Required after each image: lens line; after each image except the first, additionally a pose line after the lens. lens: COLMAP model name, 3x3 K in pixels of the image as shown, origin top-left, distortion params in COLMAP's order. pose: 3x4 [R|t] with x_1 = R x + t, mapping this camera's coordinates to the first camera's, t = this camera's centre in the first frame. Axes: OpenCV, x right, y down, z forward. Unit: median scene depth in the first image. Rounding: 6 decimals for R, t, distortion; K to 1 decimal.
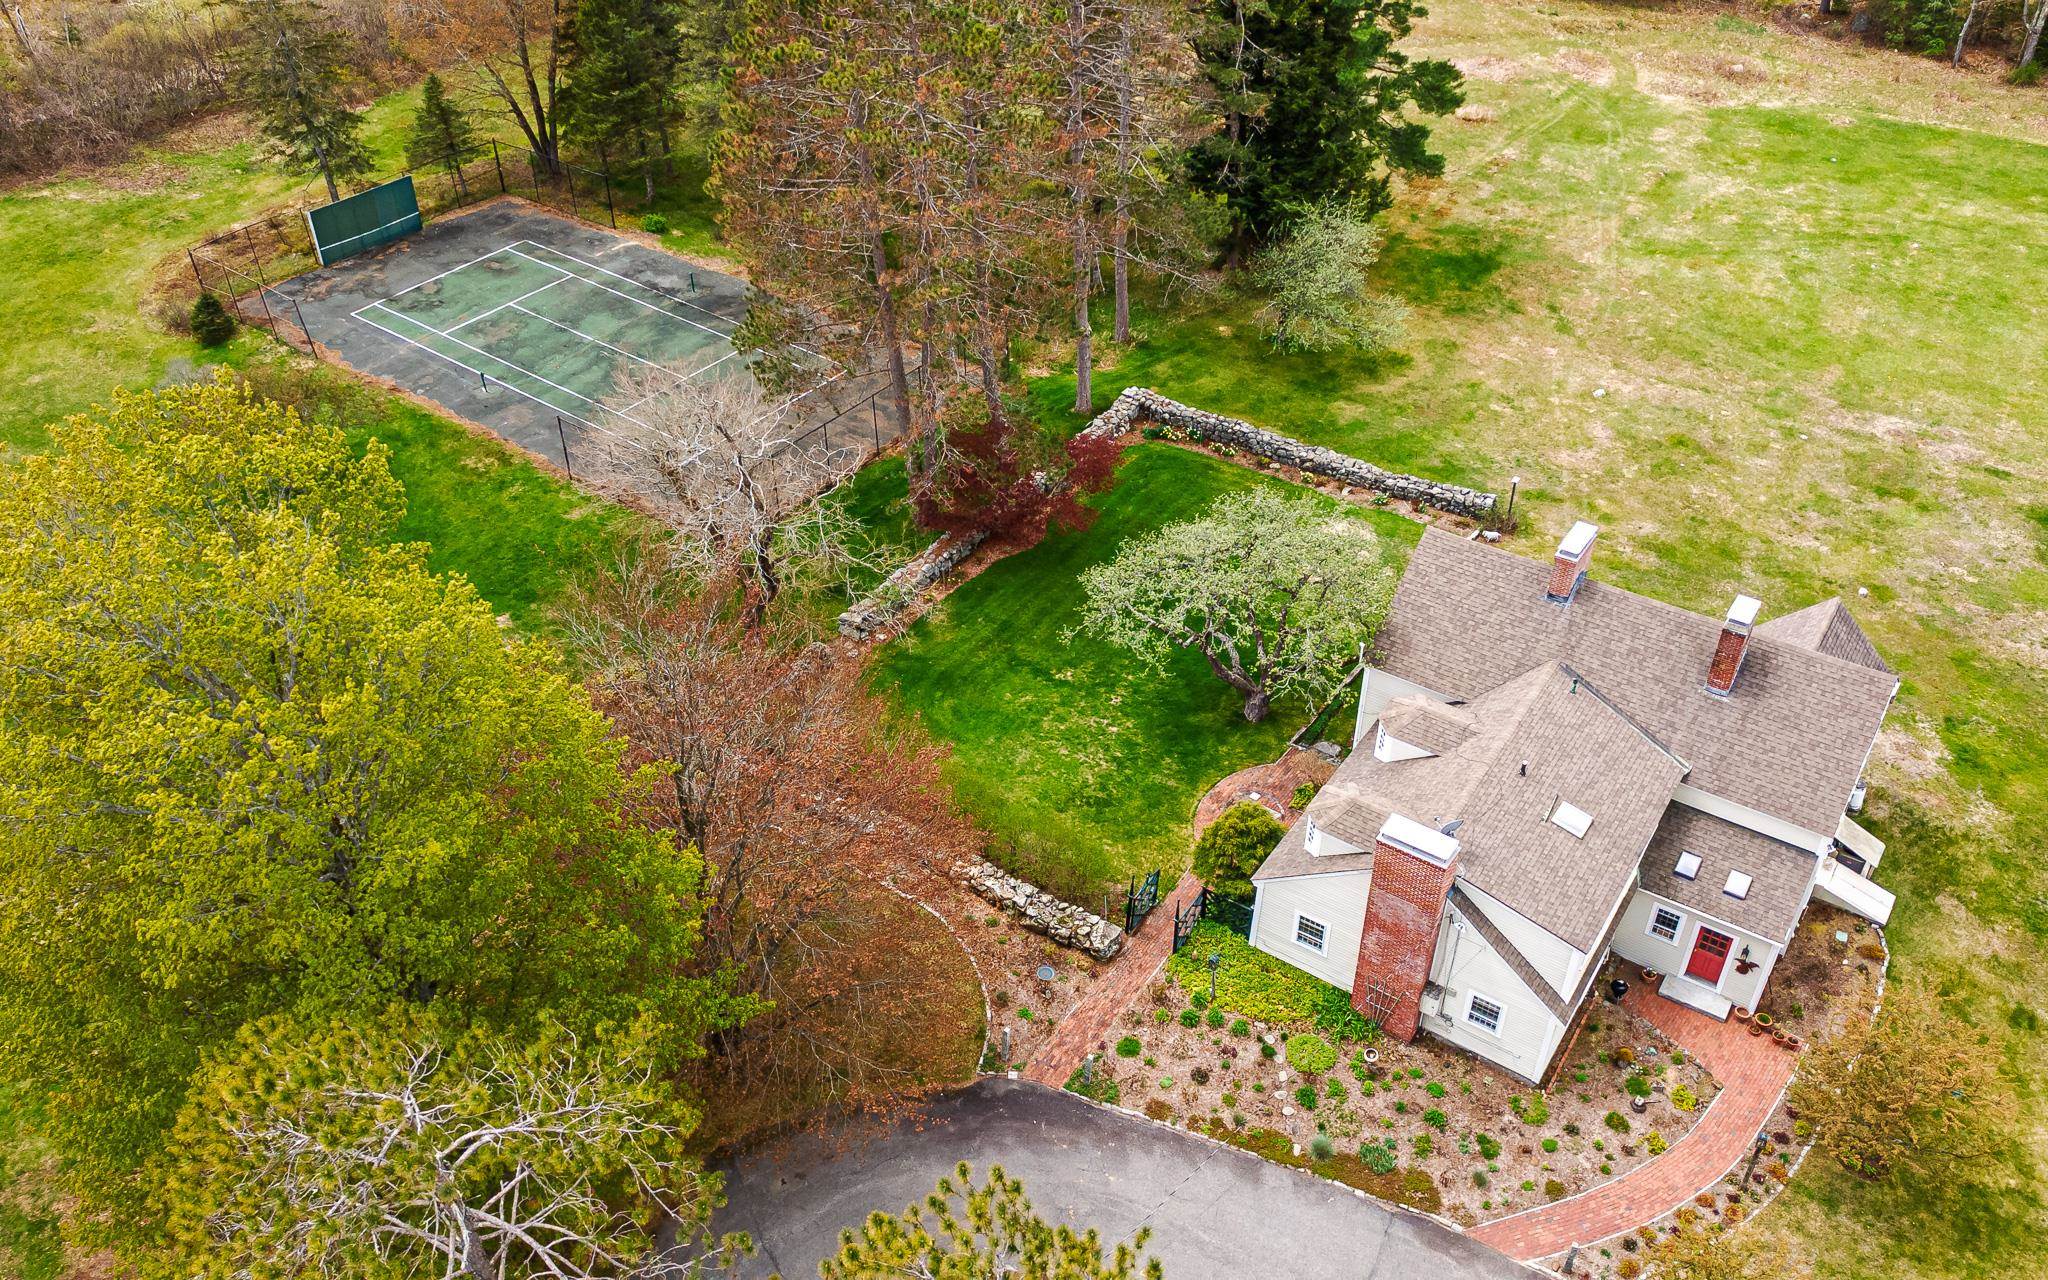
lens RADIAL K [[1673.4, 0, 1024.0], [0, 1673.4, 640.0], [0, 0, 1]] dist [0.006578, 0.088707]
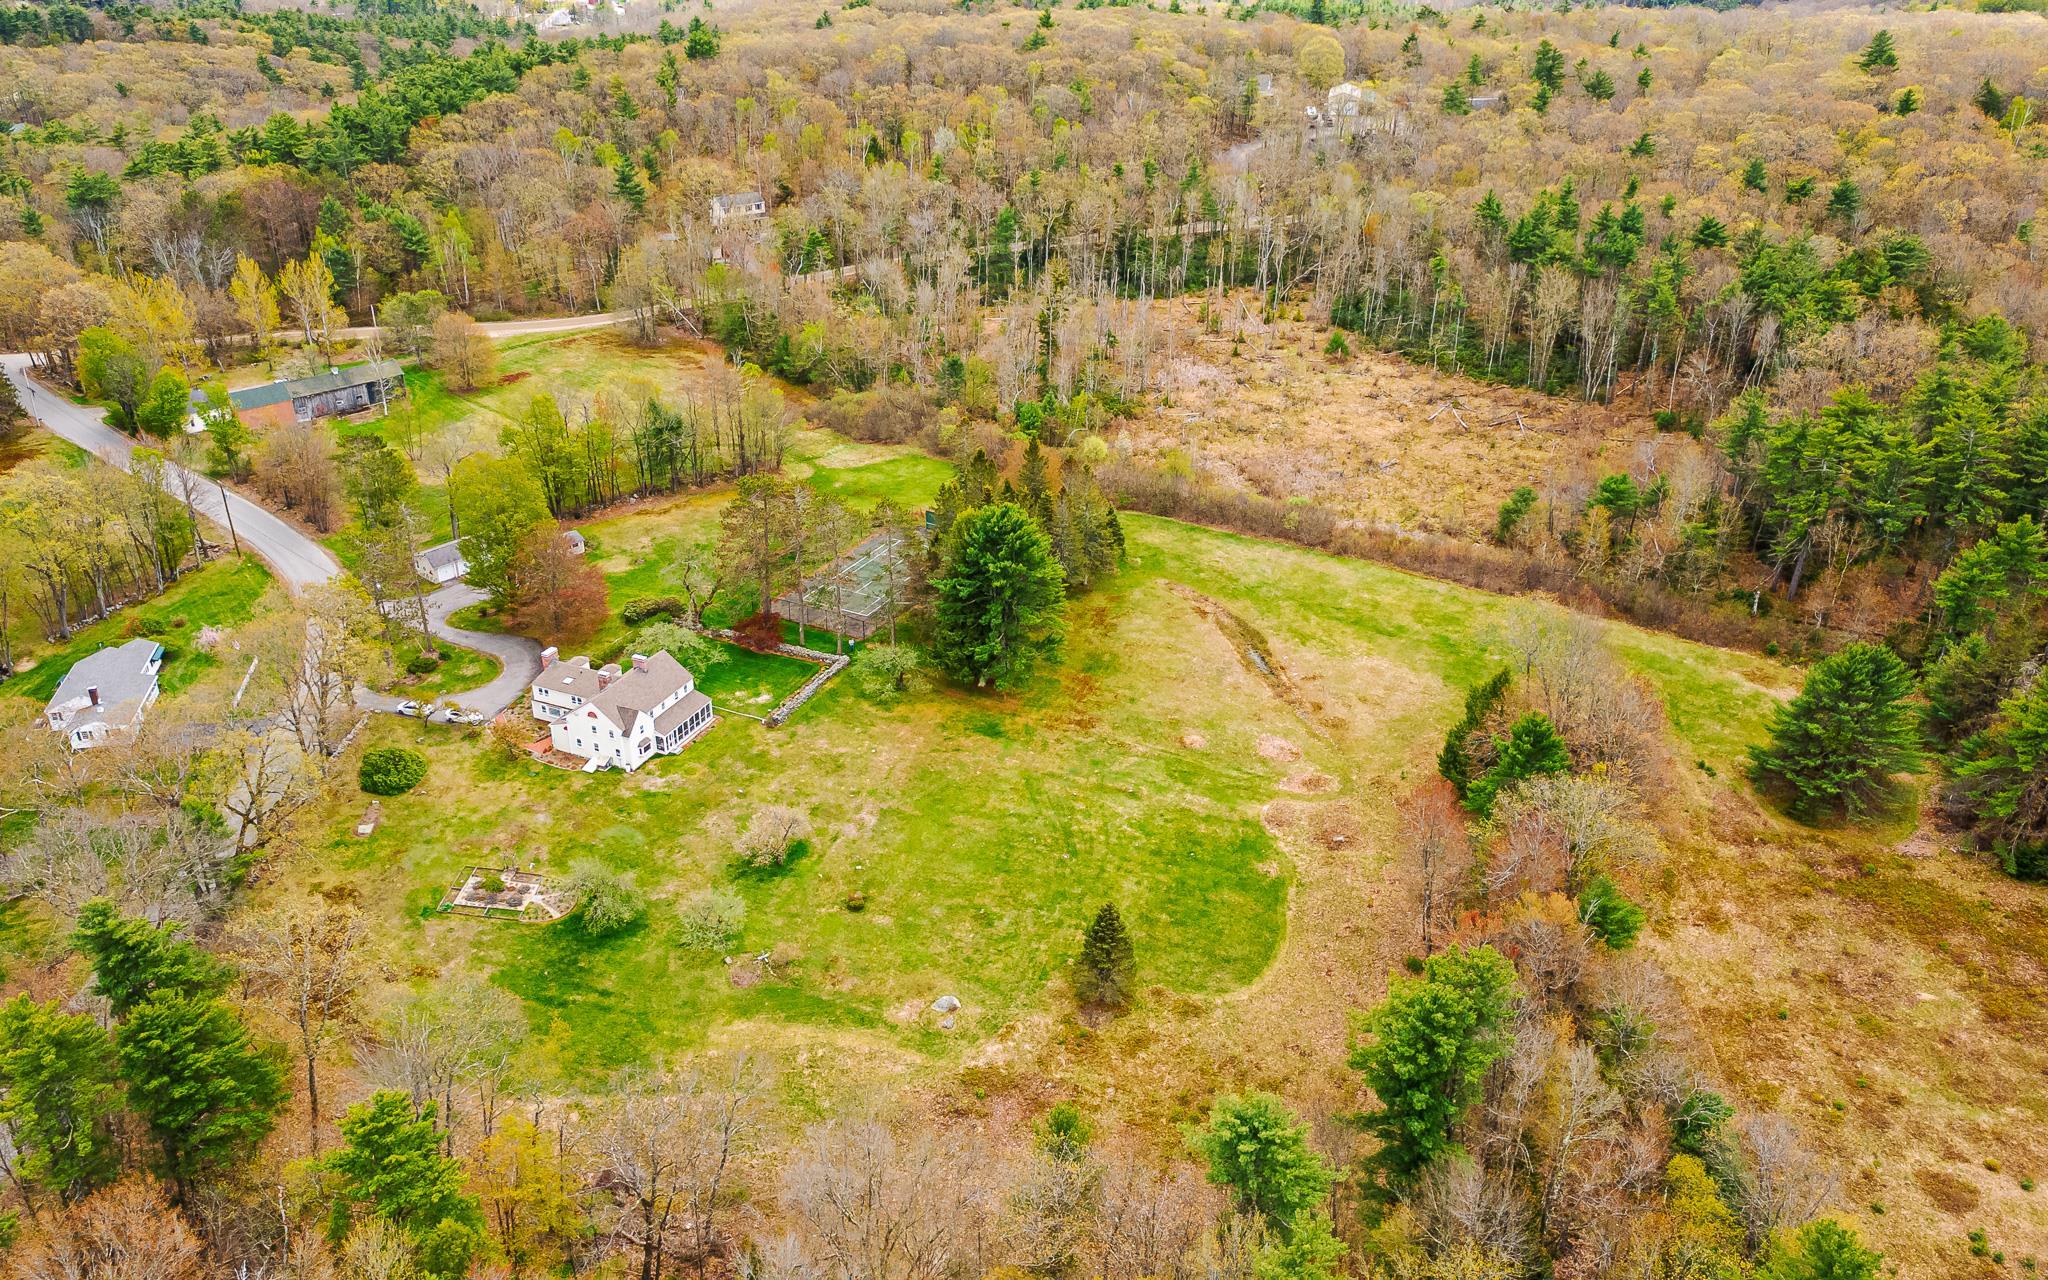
lens RADIAL K [[1645.5, 0, 1014.9], [0, 1645.5, 650.5], [0, 0, 1]] dist [0.045413, 0.000145]
pose [[0.157885, 0.467320, -0.869876, 4.018417], [-0.598846, 0.745755, 0.291946, -1.814134], [0.785147, 0.474828, 0.397596, 0.161261]]
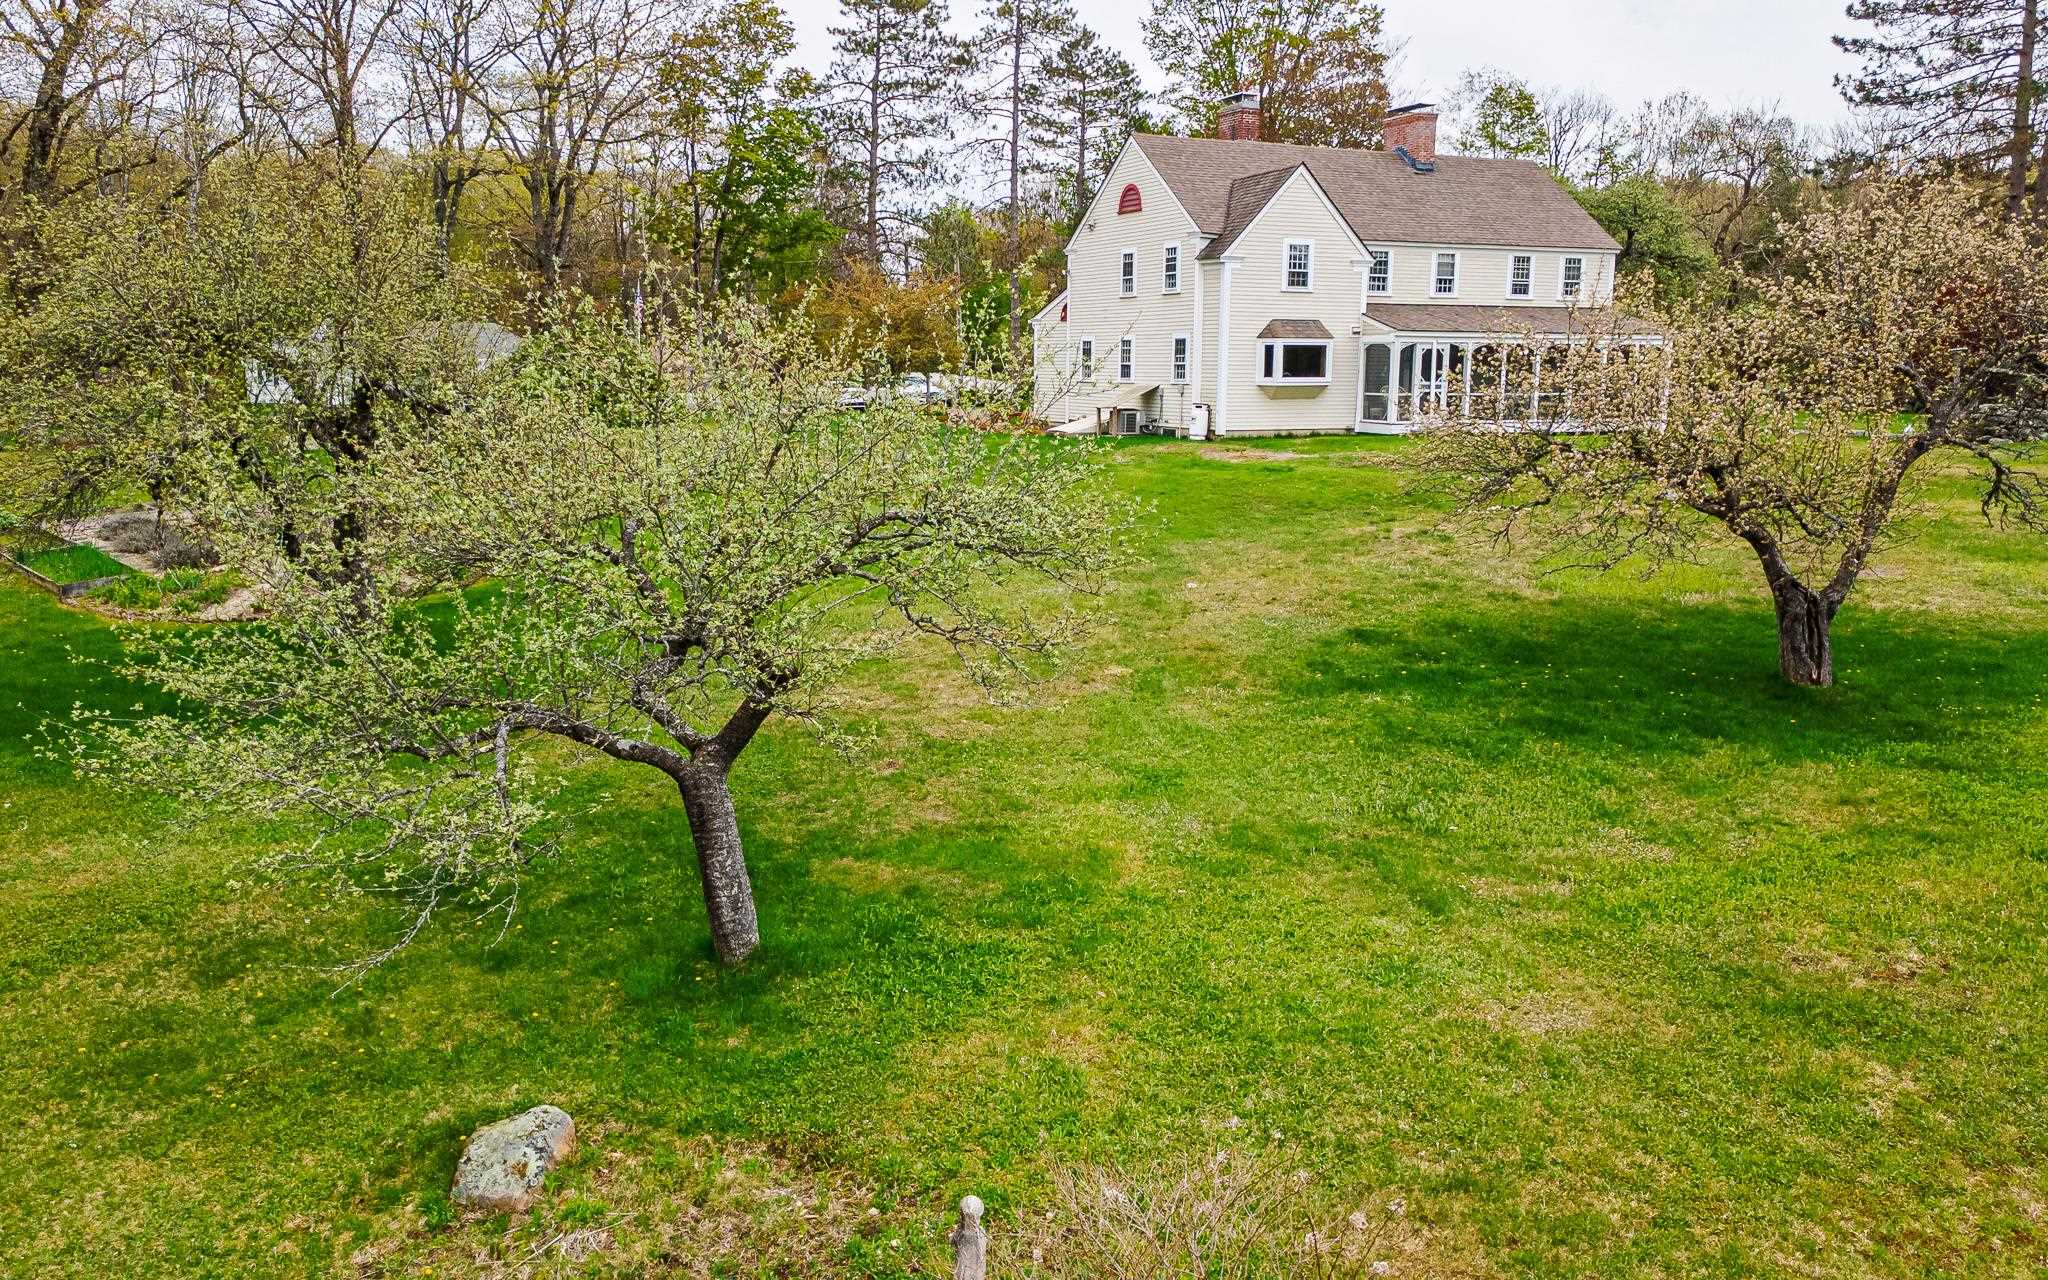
lens RADIAL K [[1645.5, 0, 1014.9], [0, 1645.5, 650.5], [0, 0, 1]] dist [0.045413, 0.000145]
pose [[-0.527570, 0.145514, -0.836956, 1.377474], [-0.514983, 0.728768, 0.451320, -0.156614], [0.675620, 0.669121, -0.309539, 1.430357]]
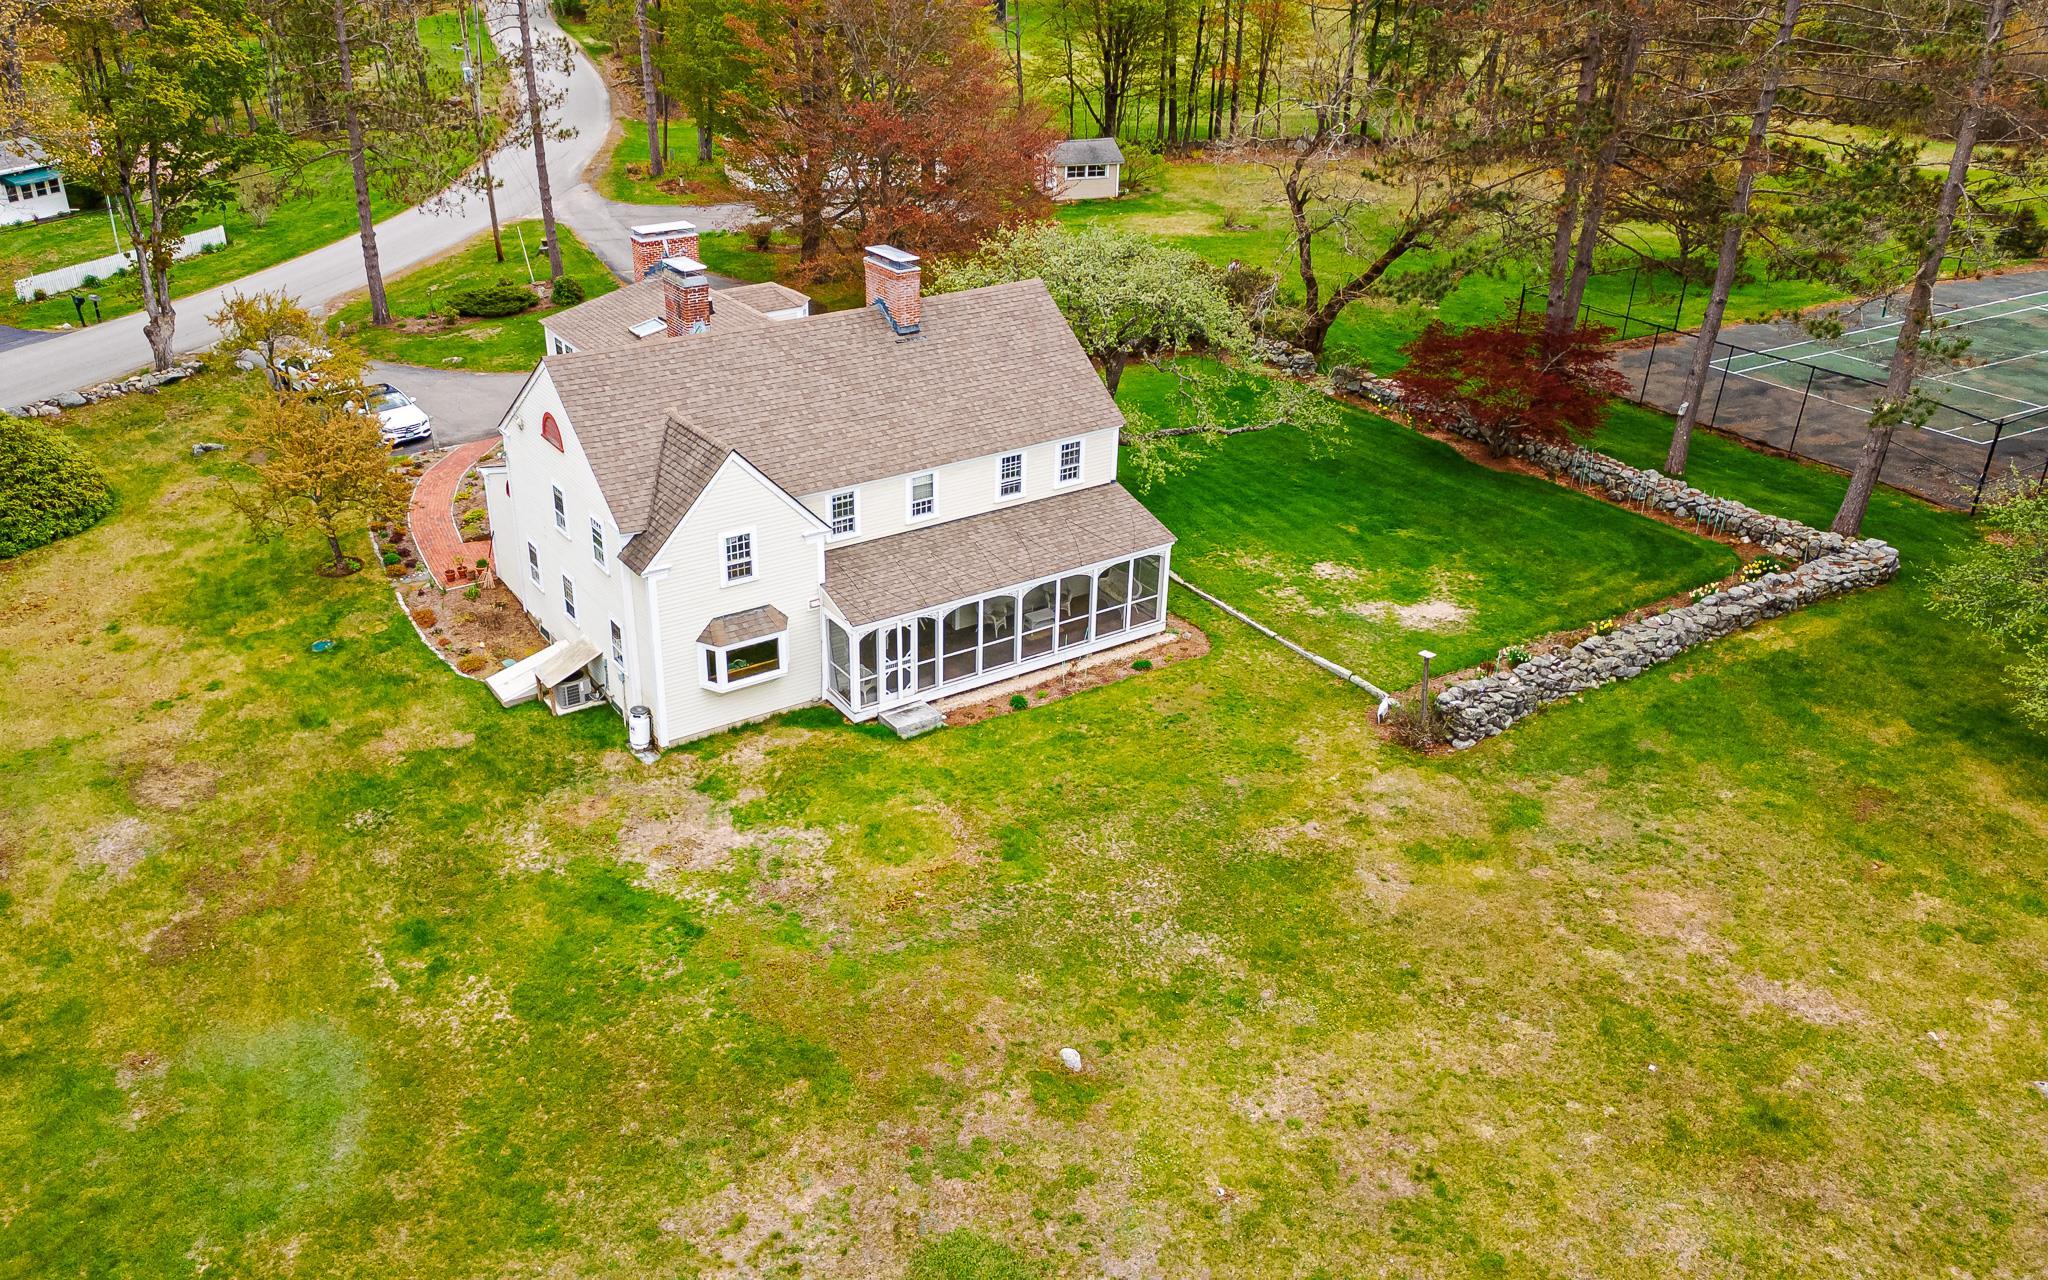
lens RADIAL K [[1628.7, 0, 943.6], [0, 1628.7, 667.7], [0, 0, 1]] dist [0.049510, 0.000809]
pose [[-0.402535, 0.427704, -0.809342, 1.127973], [-0.555614, 0.588497, 0.587337, -0.456014], [0.727502, 0.686105, 0.000748, 1.226035]]
